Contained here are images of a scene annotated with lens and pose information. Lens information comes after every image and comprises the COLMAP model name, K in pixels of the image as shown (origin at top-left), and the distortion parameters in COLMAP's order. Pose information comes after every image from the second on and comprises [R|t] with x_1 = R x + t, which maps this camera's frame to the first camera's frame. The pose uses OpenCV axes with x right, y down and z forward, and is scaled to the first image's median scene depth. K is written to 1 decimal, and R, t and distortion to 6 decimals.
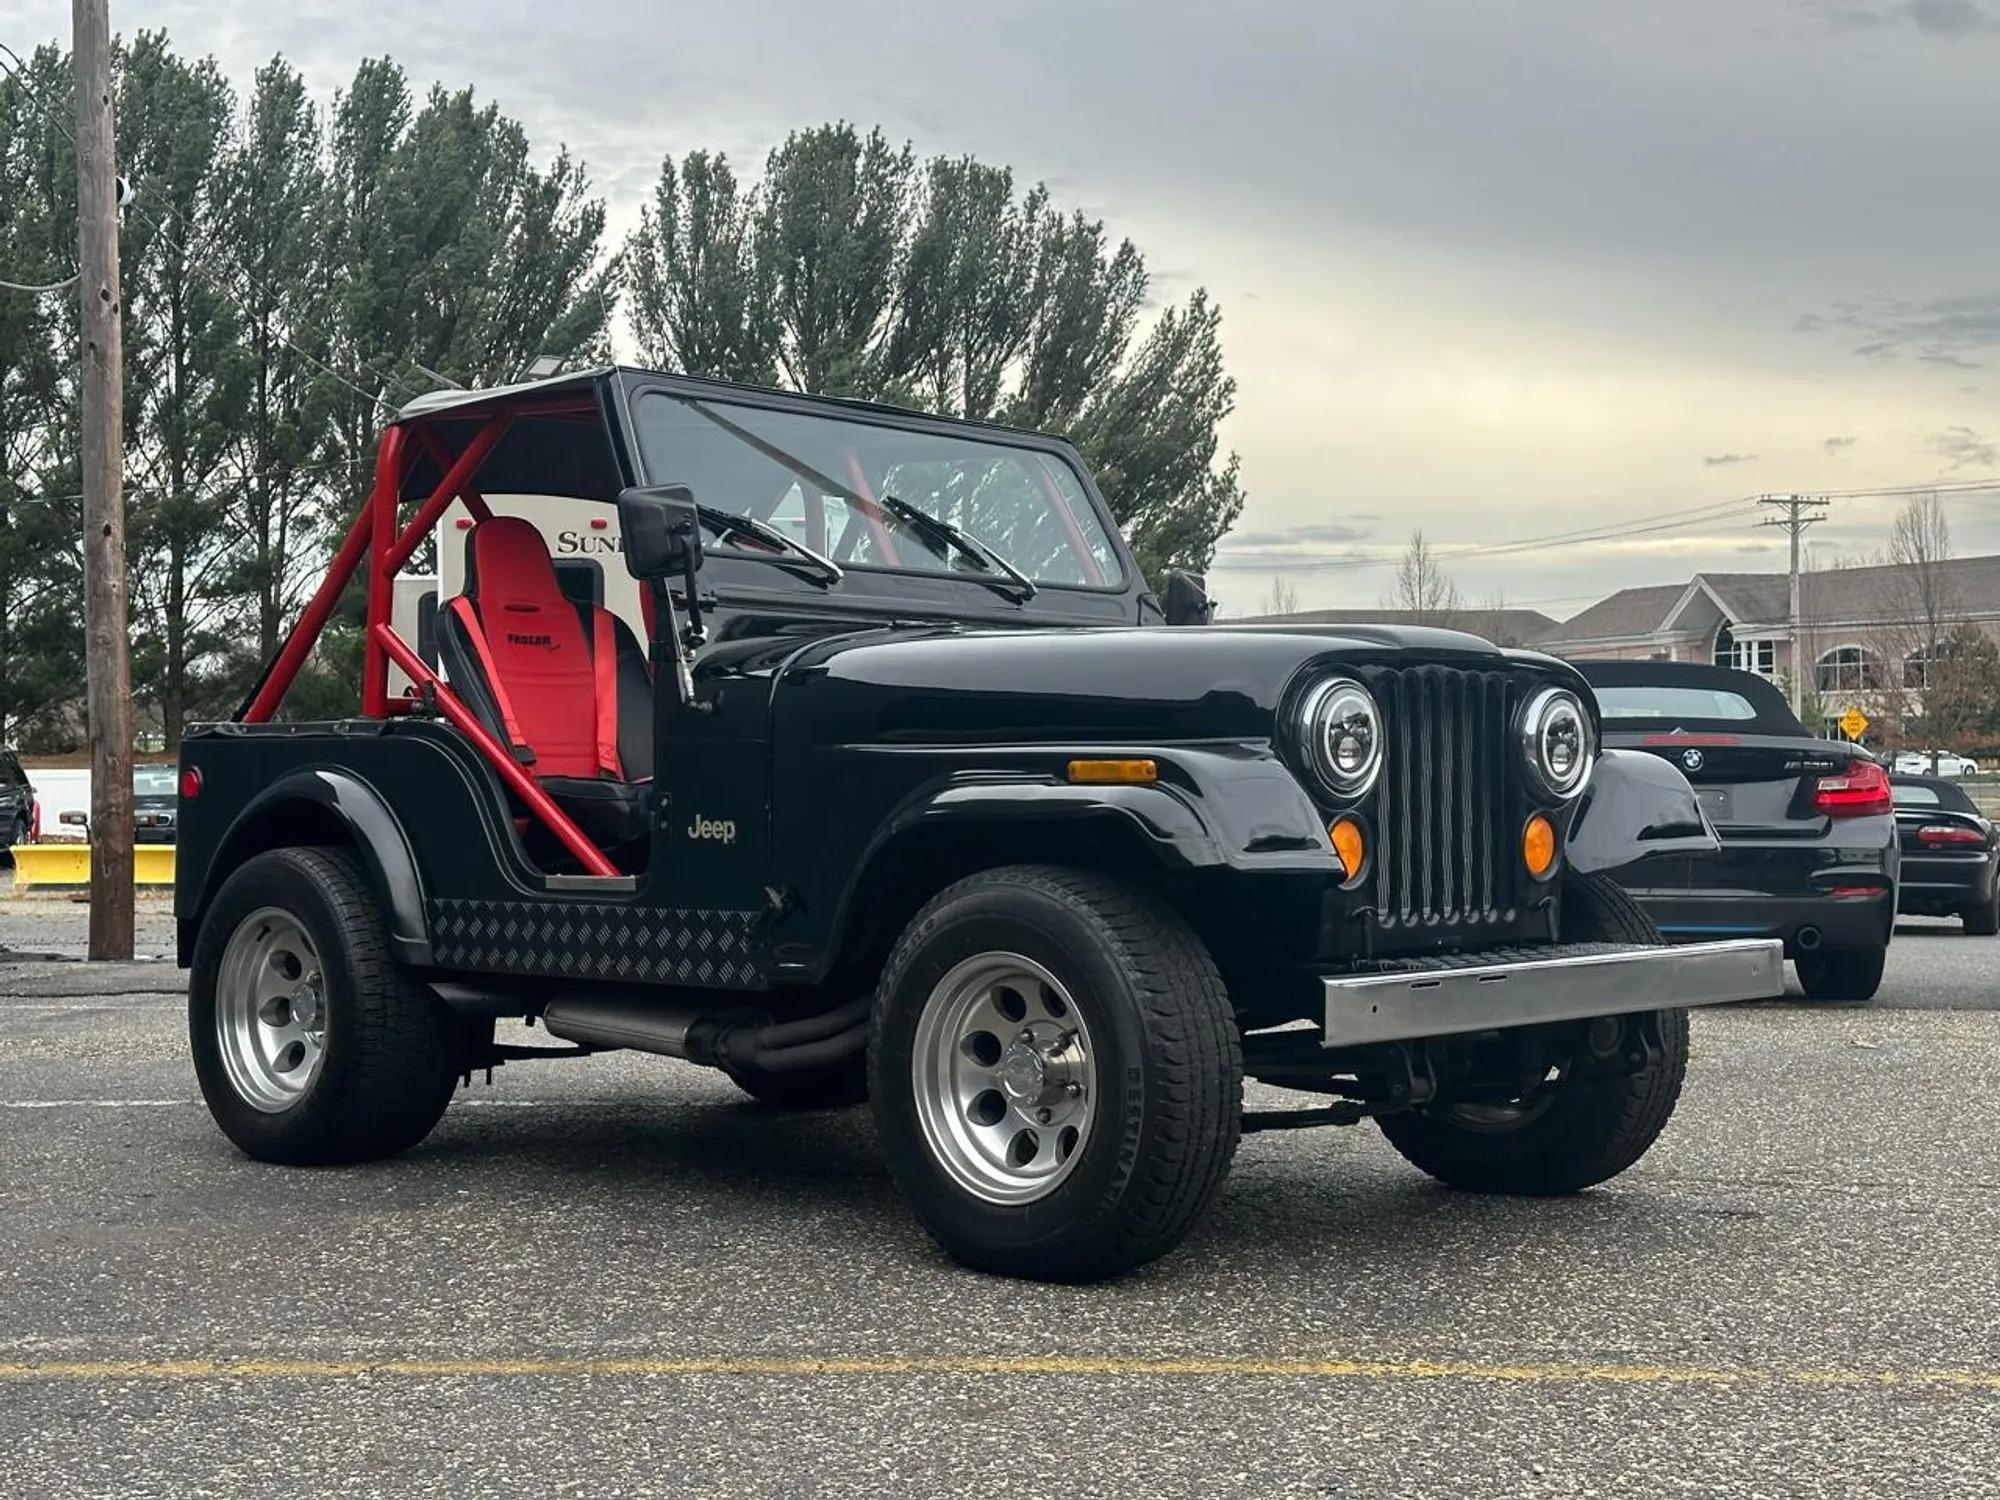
lens RADIAL K [[2906.3, 0, 1034.8], [0, 2906.3, 749.0], [0, 0, 1]] dist [0.178873, -0.411909]
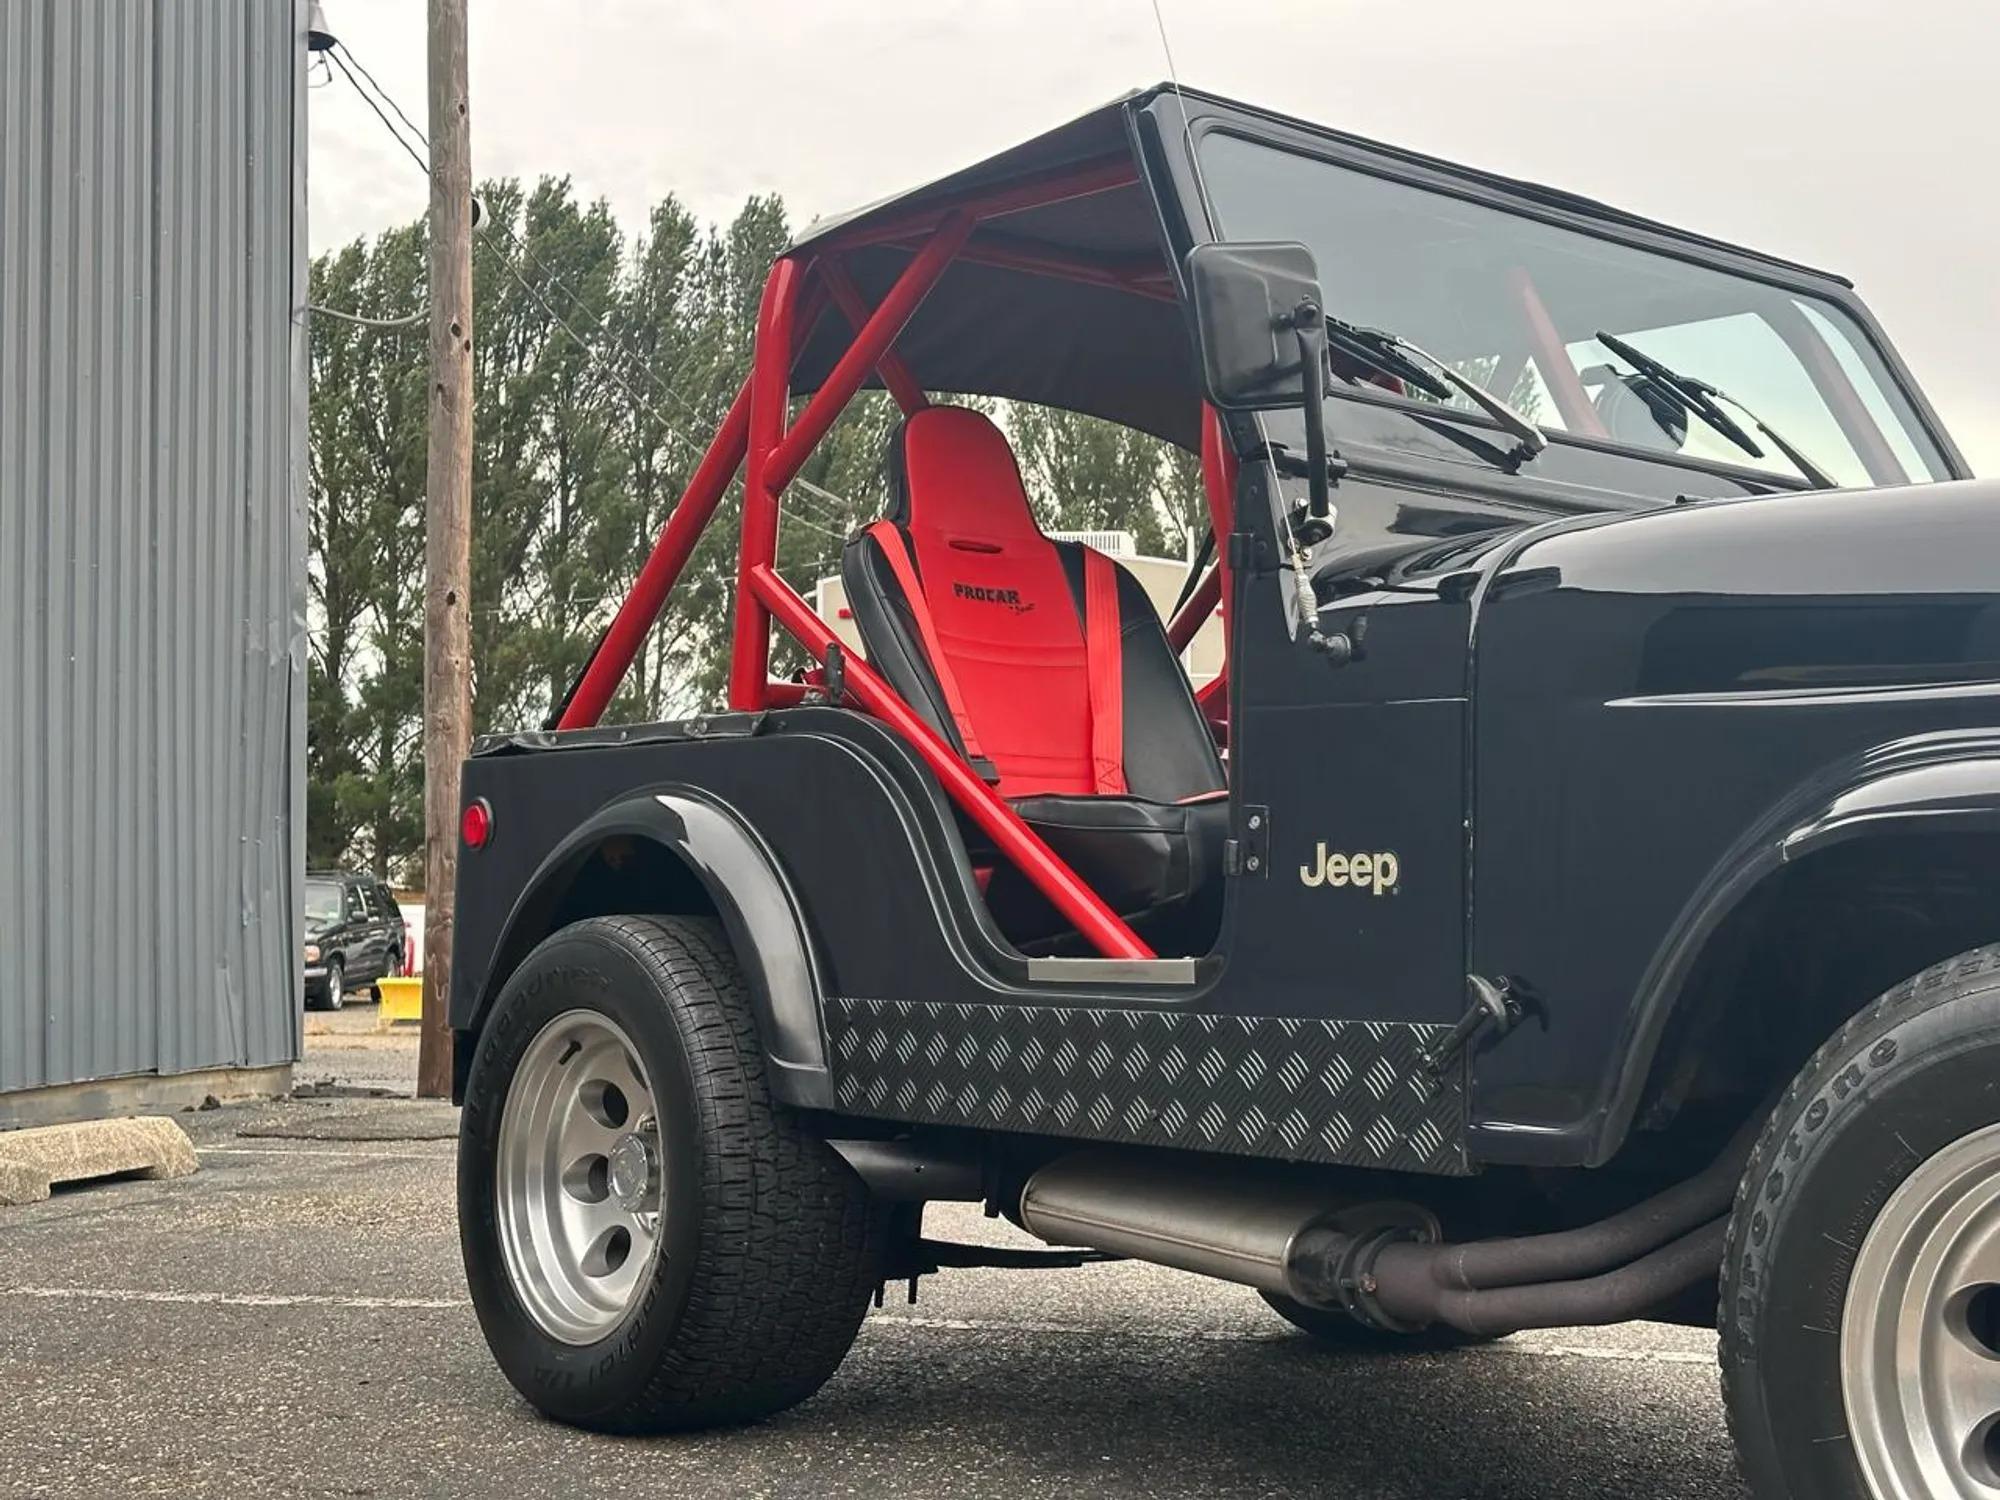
lens RADIAL K [[2978.3, 0, 1000.7], [0, 2978.3, 716.5], [0, 0, 1]] dist [0.154714, -0.056867]
pose [[0.990688, 0.005086, -0.136058, -0.083977], [-0.013420, 0.998084, -0.060405, 0.028343], [0.135490, 0.061668, 0.988858, 0.372364]]
